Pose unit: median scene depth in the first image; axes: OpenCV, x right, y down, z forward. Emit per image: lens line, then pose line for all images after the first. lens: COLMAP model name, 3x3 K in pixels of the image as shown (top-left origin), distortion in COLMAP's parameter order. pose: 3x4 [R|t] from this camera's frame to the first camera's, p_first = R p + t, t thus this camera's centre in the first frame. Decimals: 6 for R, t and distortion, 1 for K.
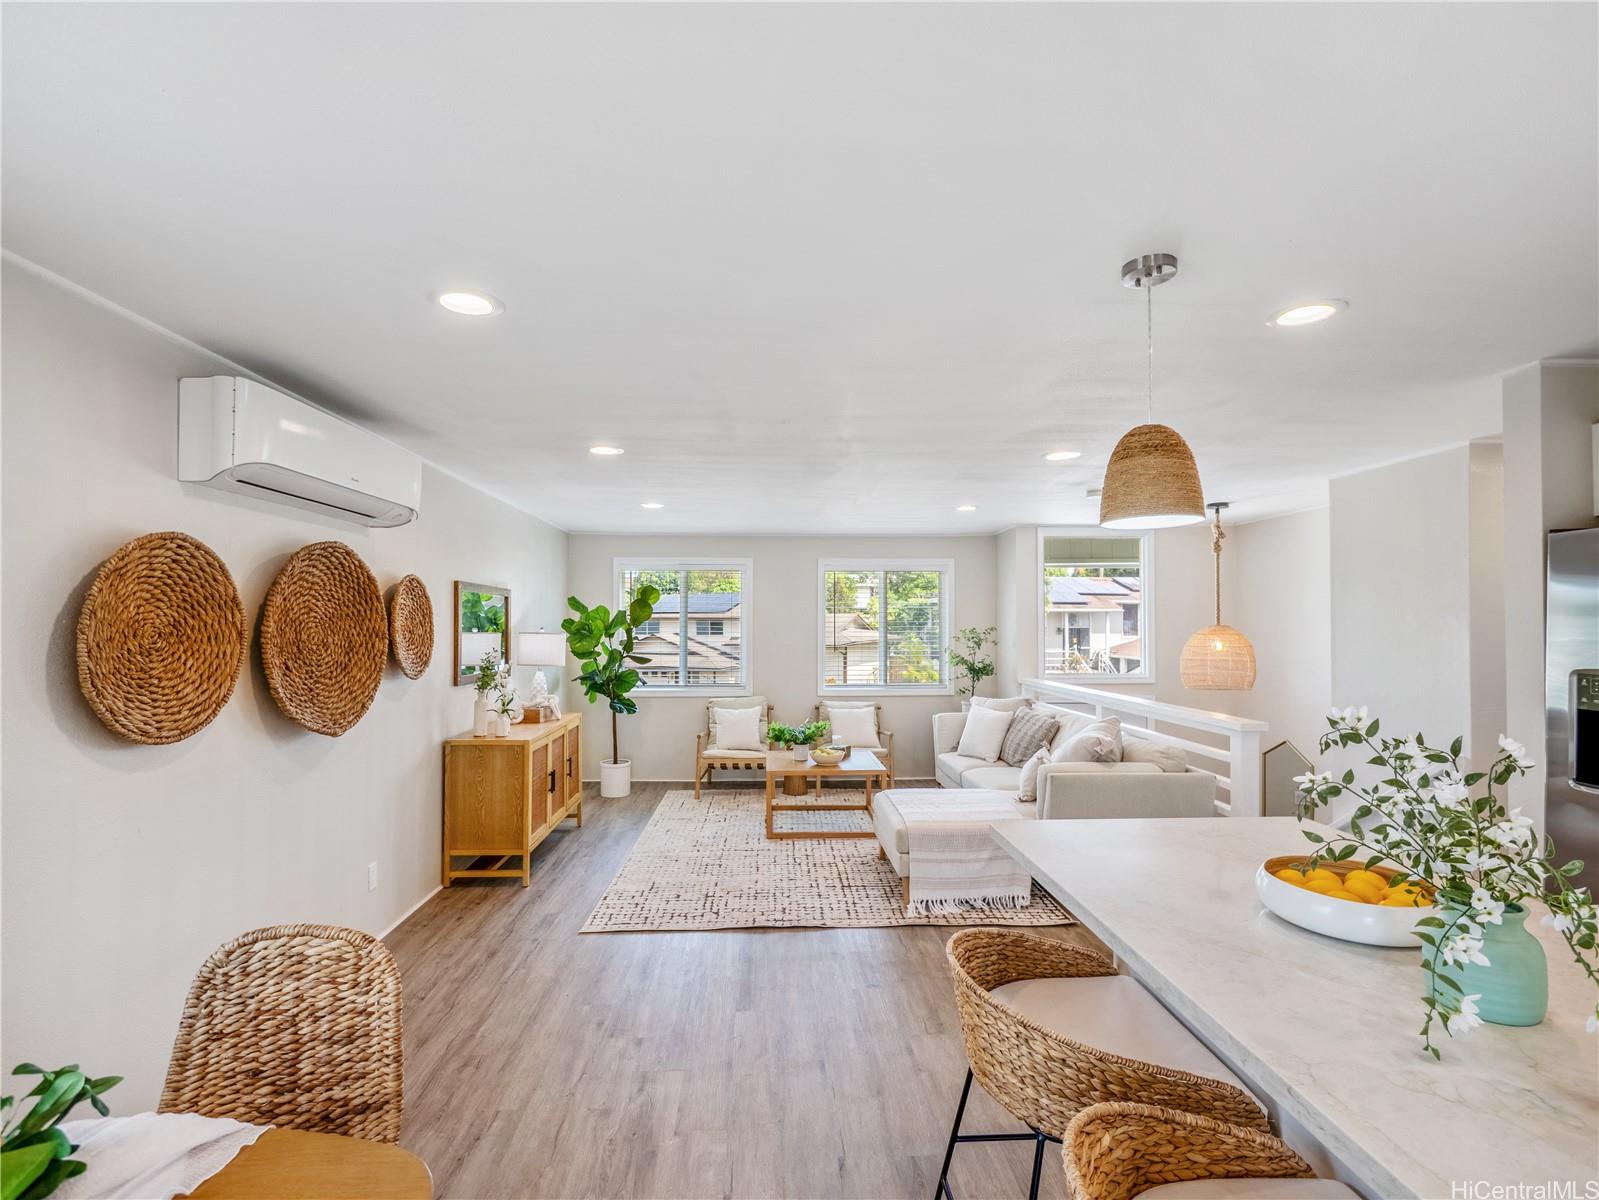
lens RADIAL K [[738.6, 0, 800.5], [0, 738.6, 617.4], [0, 0, 1]] dist [-0.010042, -0.000315]
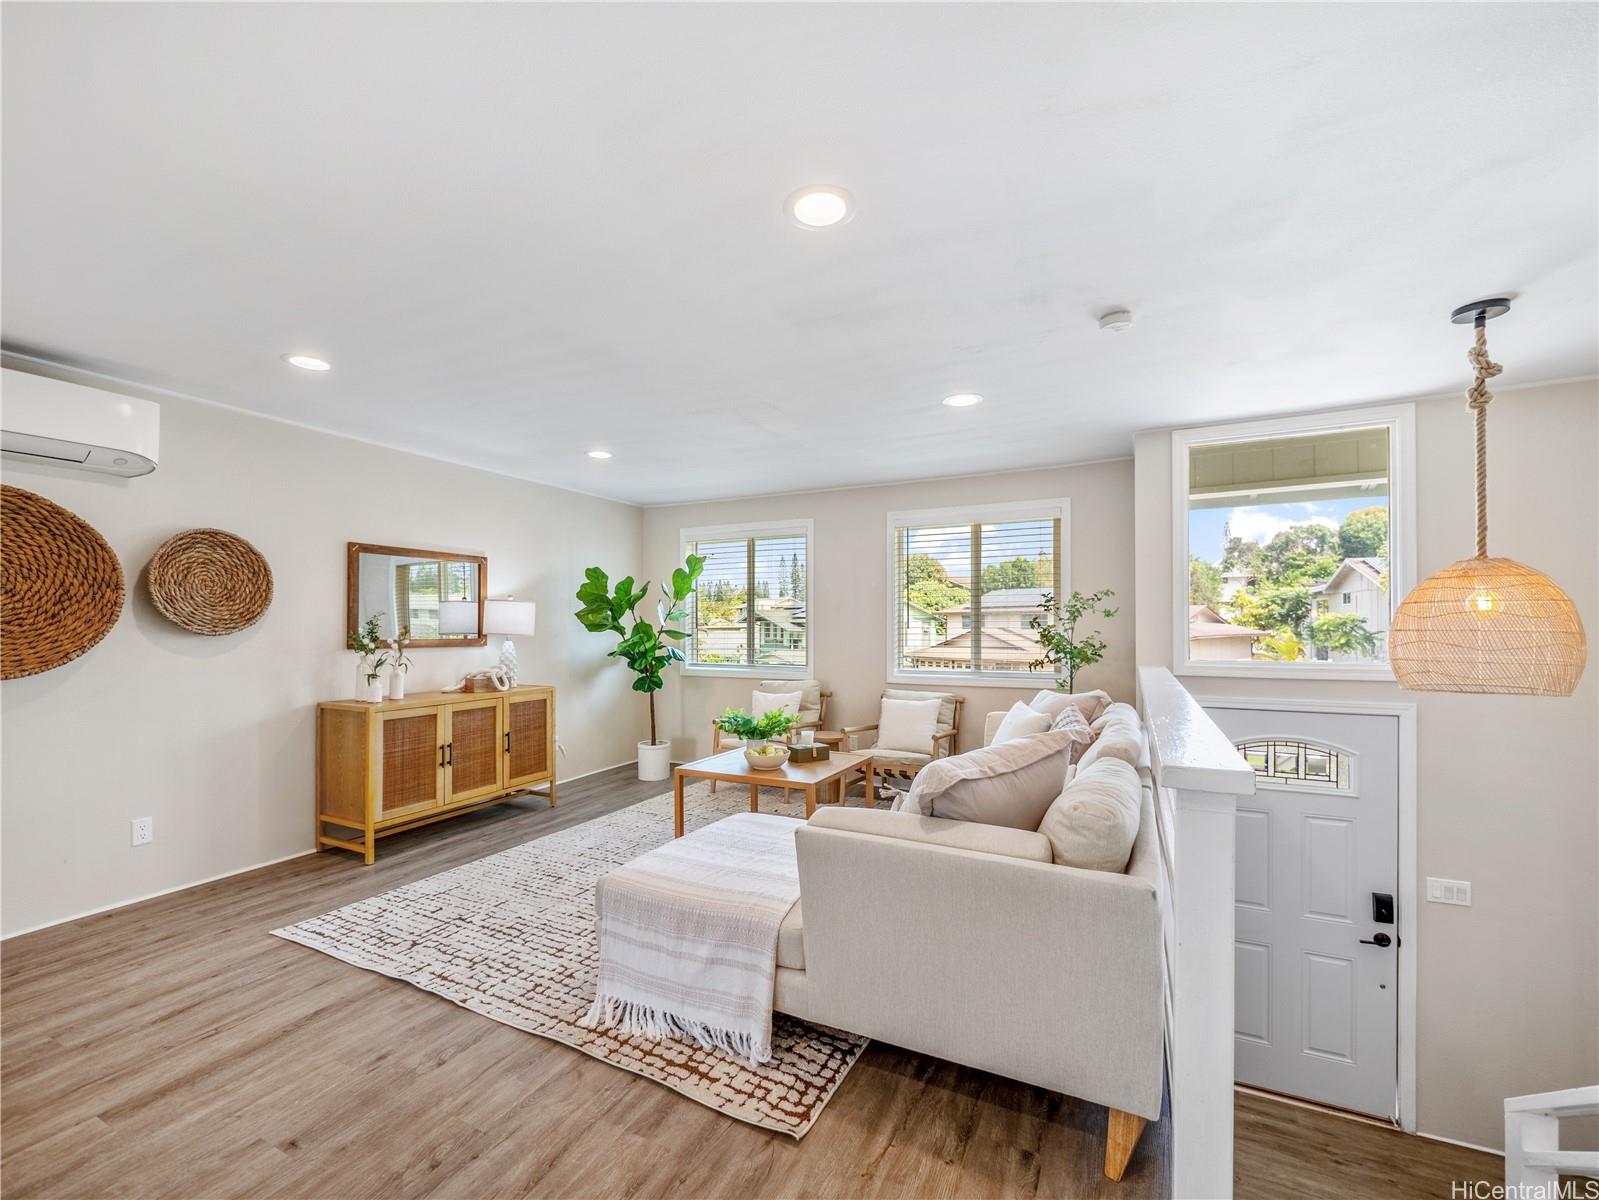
lens RADIAL K [[676.4, 0, 798.5], [0, 676.4, 617.7], [0, 0, 1]] dist [0.000798, 0.000225]
pose [[0.869336, -0.005654, -0.494189, 0.523530], [0.006649, 0.999978, 0.000256, 0.057142], [0.494177, -0.003508, 0.869354, 0.527703]]
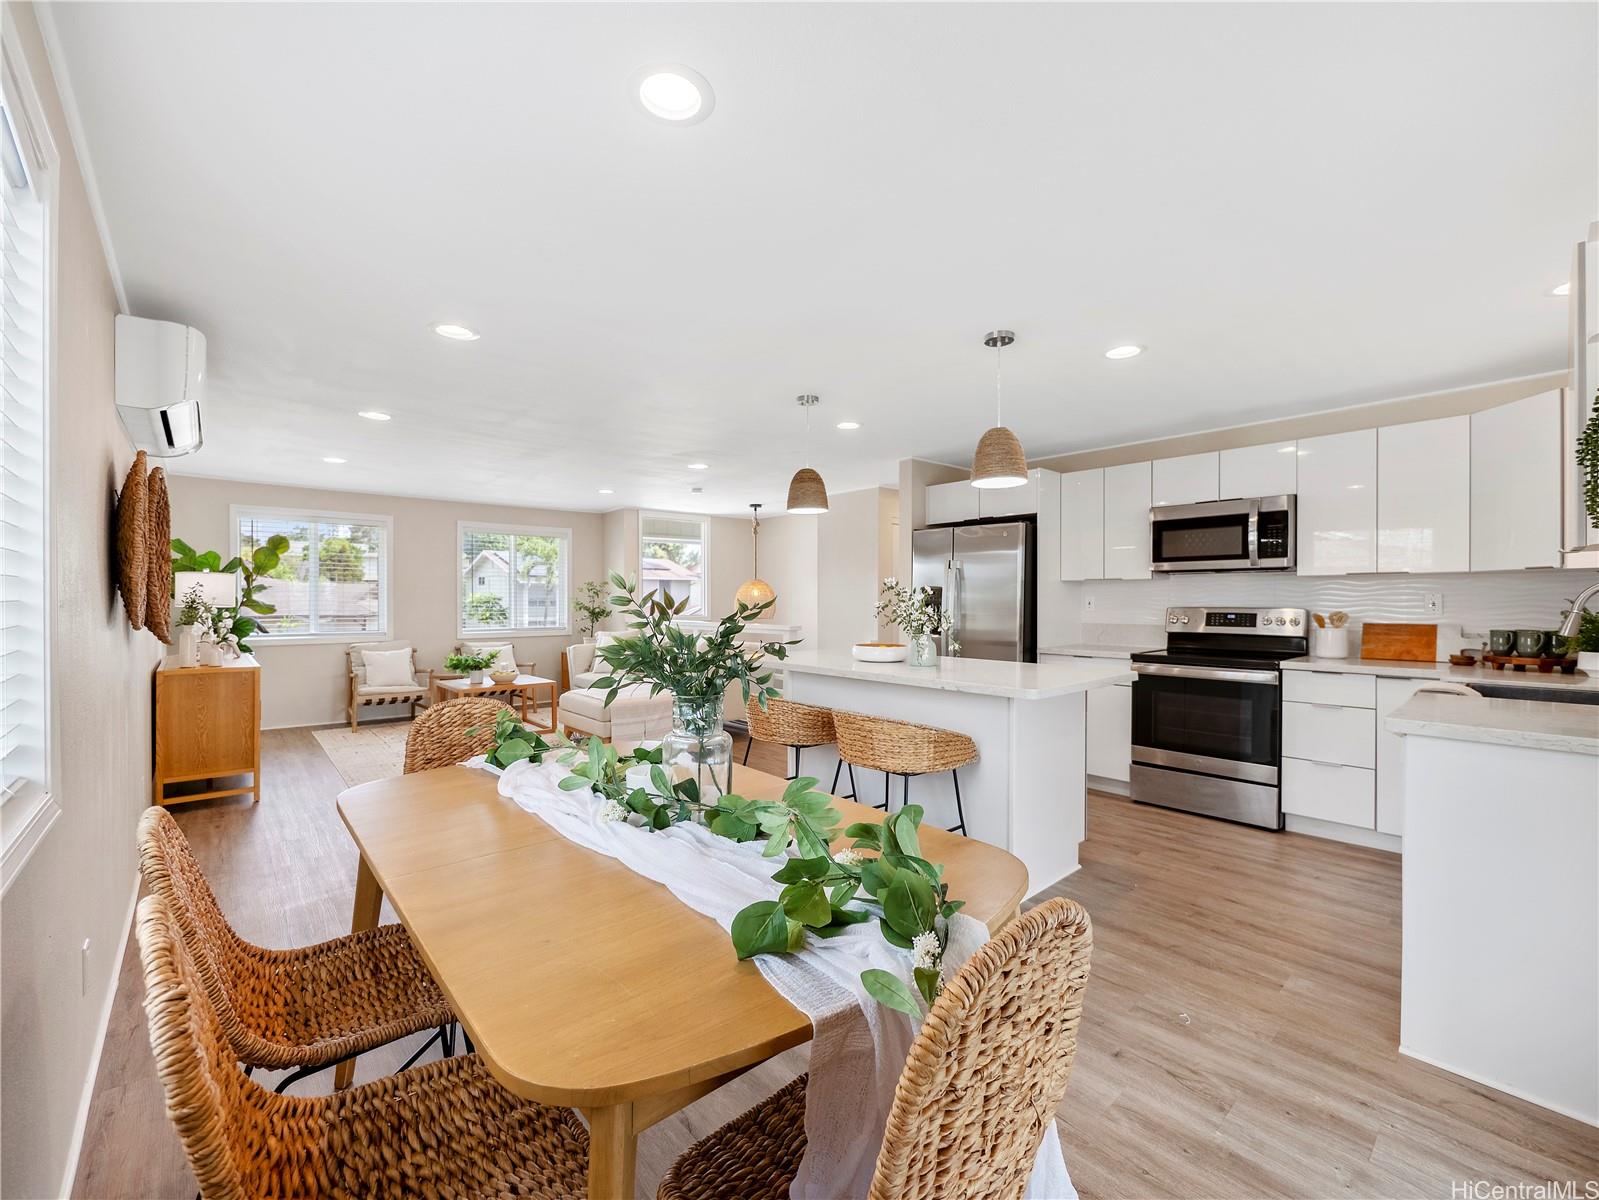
lens RADIAL K [[665.6, 0, 796.1], [0, 665.6, 604.8], [0, 0, 1]] dist [0.000238, -0.000017]
pose [[0.779563, -0.004272, 0.626309, -0.366597], [-0.006209, 0.999875, 0.014548, 0.056714], [-0.626293, -0.015229, 0.779439, -0.257484]]
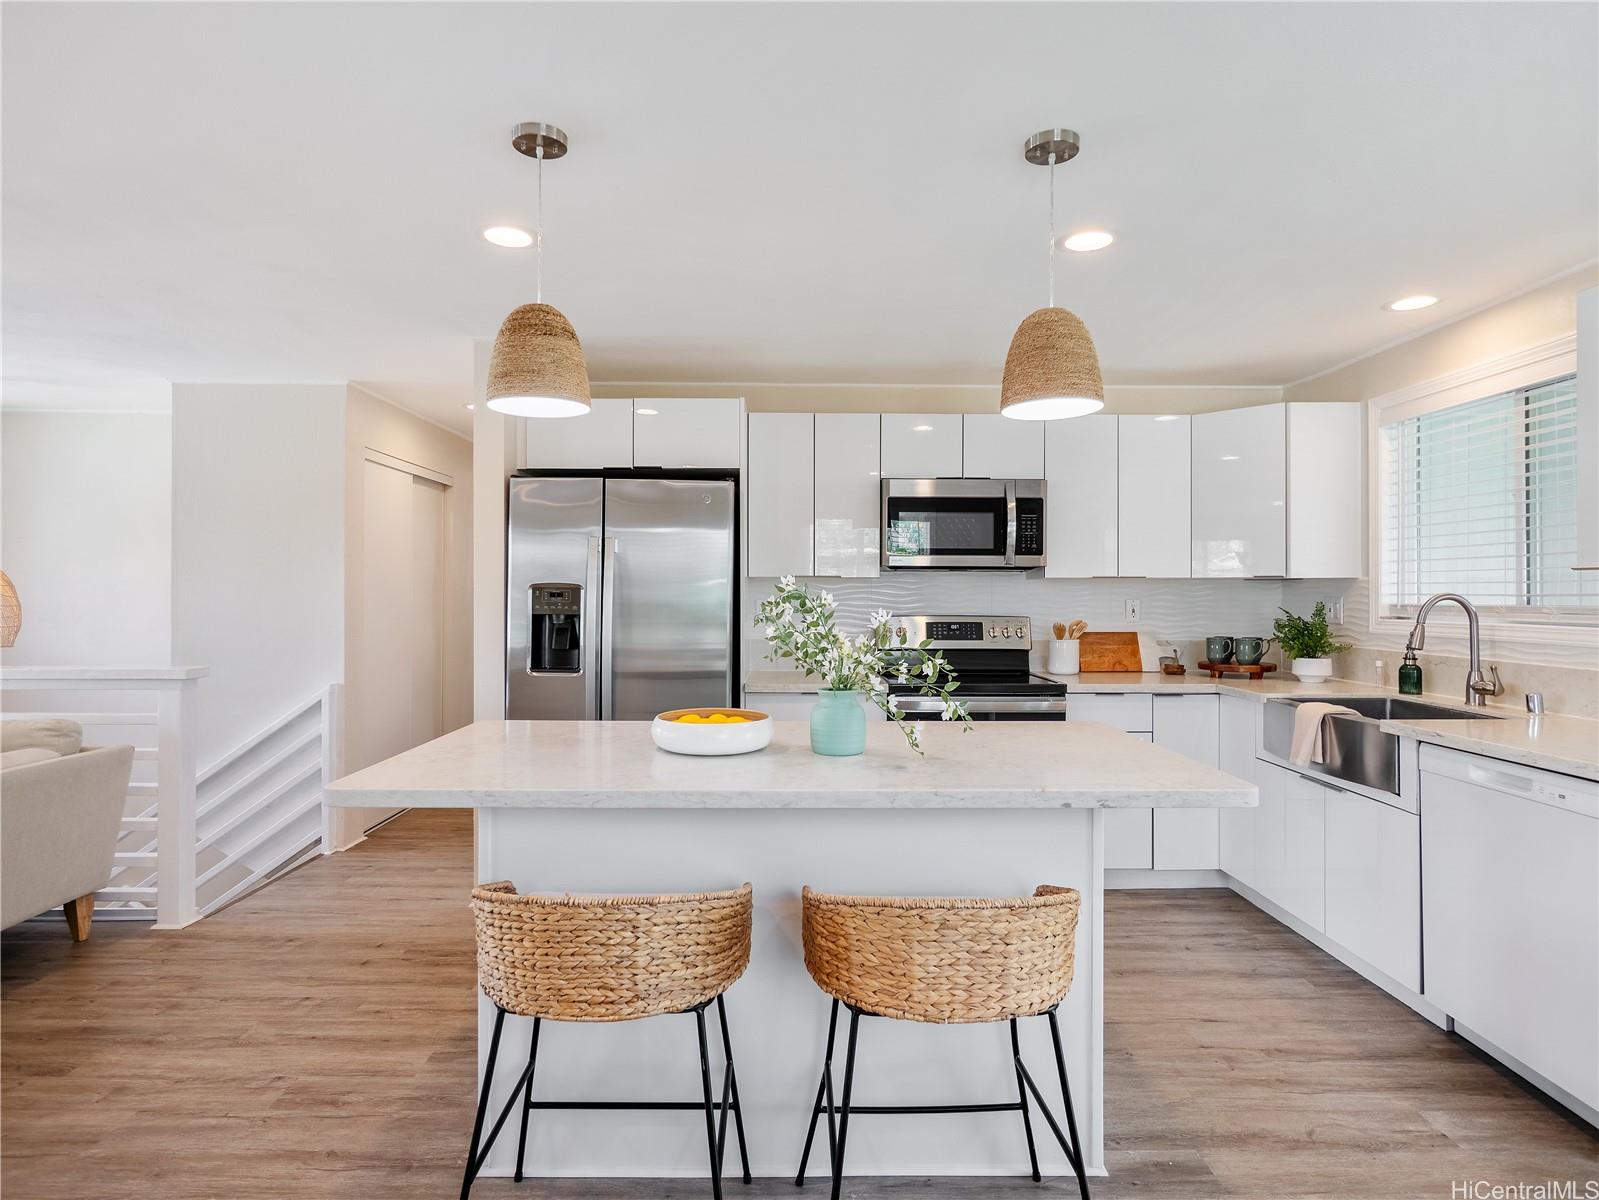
lens RADIAL K [[888.8, 0, 796.3], [0, 888.8, 594.8], [0, 0, 1]] dist [0.001315, 0.000494]
pose [[0.043845, -0.004079, 0.999030, -0.283257], [-0.011726, 0.999921, 0.004597, 0.044215], [-0.998970, -0.011916, 0.043794, 0.264667]]
